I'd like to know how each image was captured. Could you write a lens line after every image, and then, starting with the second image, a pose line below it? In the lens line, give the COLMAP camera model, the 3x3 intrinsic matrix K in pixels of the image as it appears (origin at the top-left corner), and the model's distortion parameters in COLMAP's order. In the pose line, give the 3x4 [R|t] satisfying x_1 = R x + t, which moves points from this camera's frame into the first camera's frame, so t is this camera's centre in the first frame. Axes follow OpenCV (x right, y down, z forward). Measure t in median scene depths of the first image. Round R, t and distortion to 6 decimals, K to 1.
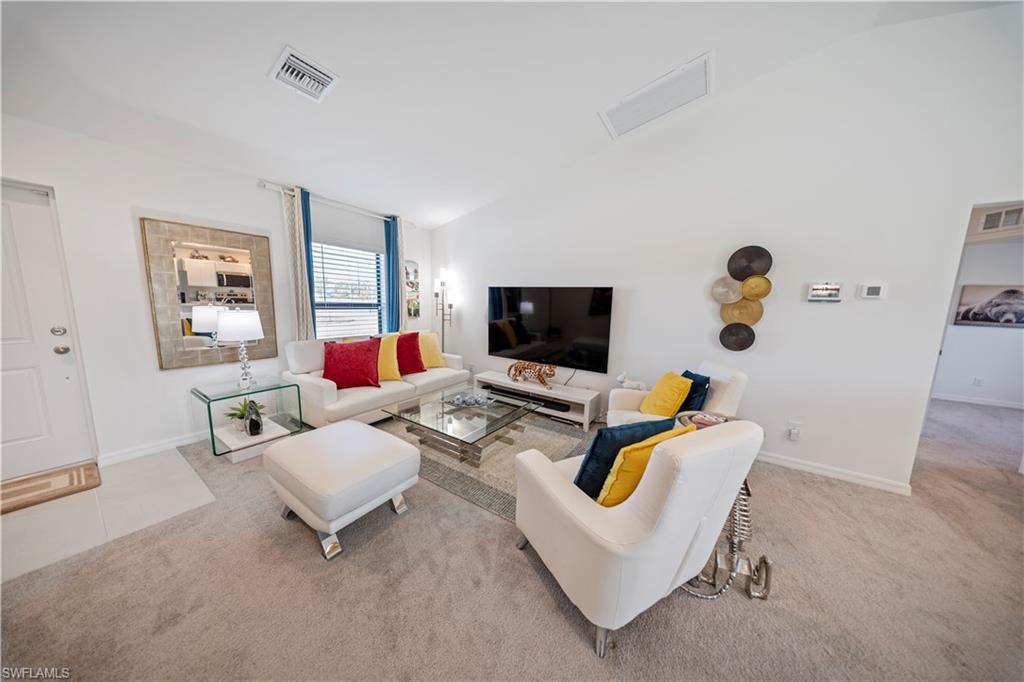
lens RADIAL K [[296.9, 0, 512.0], [0, 296.9, 341.0], [0, 0, 1]] dist [-0.007598, -0.000105]
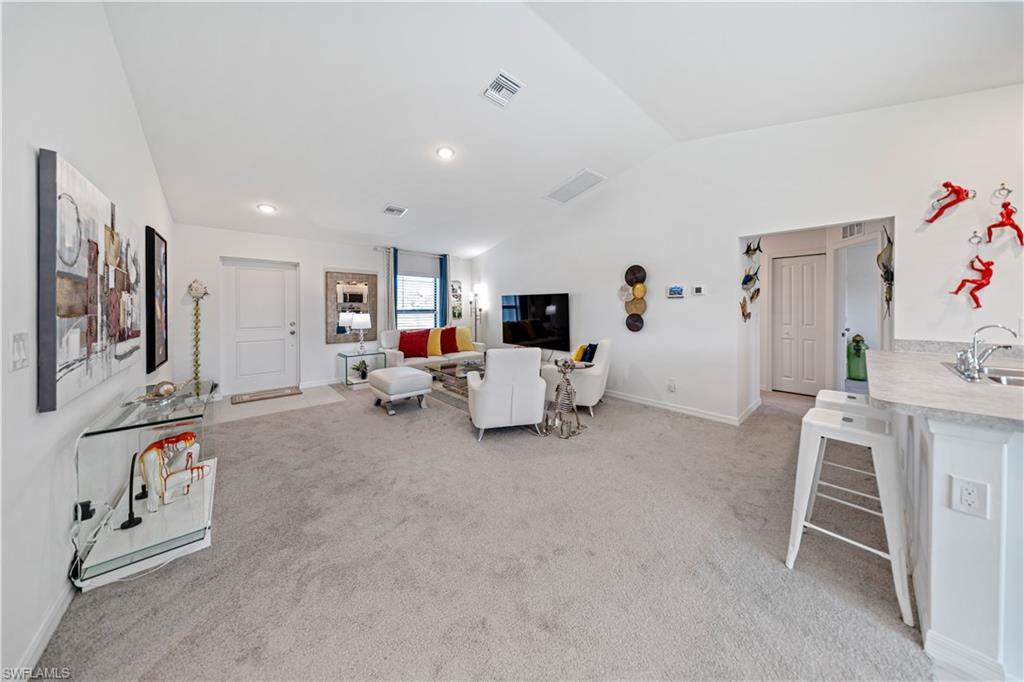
lens RADIAL K [[309.2, 0, 514.6], [0, 309.2, 306.9], [0, 0, 1]] dist [-0.000566, -0.000099]
pose [[0.967803, -0.032101, -0.249655, 0.403782], [-0.002342, 0.990643, -0.136458, 0.090318], [0.251700, 0.132649, 0.958672, -0.504127]]
